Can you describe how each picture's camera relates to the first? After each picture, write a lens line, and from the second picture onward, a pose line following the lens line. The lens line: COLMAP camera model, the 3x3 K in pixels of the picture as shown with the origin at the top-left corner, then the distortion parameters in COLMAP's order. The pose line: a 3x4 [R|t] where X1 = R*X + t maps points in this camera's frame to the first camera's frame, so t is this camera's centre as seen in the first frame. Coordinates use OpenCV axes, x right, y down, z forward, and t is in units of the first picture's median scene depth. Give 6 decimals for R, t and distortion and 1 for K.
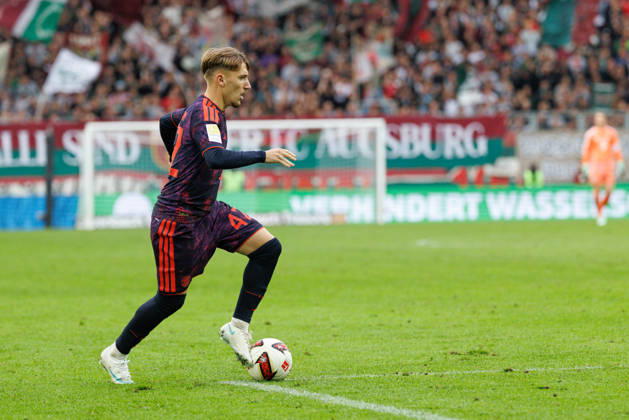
lens RADIAL K [[699.2, 0, 314.4], [0, 699.2, 210.0], [0, 0, 1]] dist [0.014794, -0.000908]
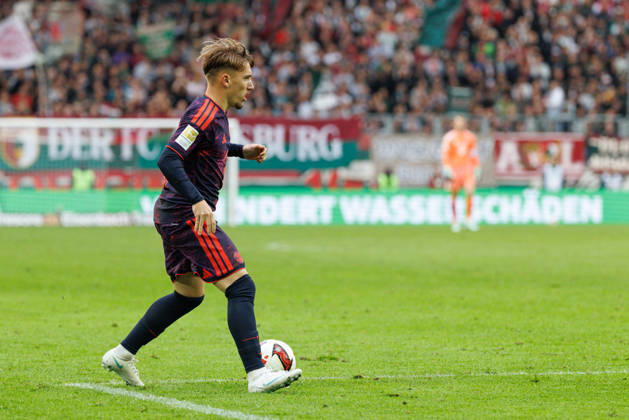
lens RADIAL K [[699.2, 0, 314.4], [0, 699.2, 210.0], [0, 0, 1]] dist [0.014794, -0.000908]
pose [[0.999854, 0.017012, -0.001680, 0.212253], [-0.017017, 0.999852, -0.002617, -0.002110], [0.001635, 0.002645, 0.999995, 0.016111]]
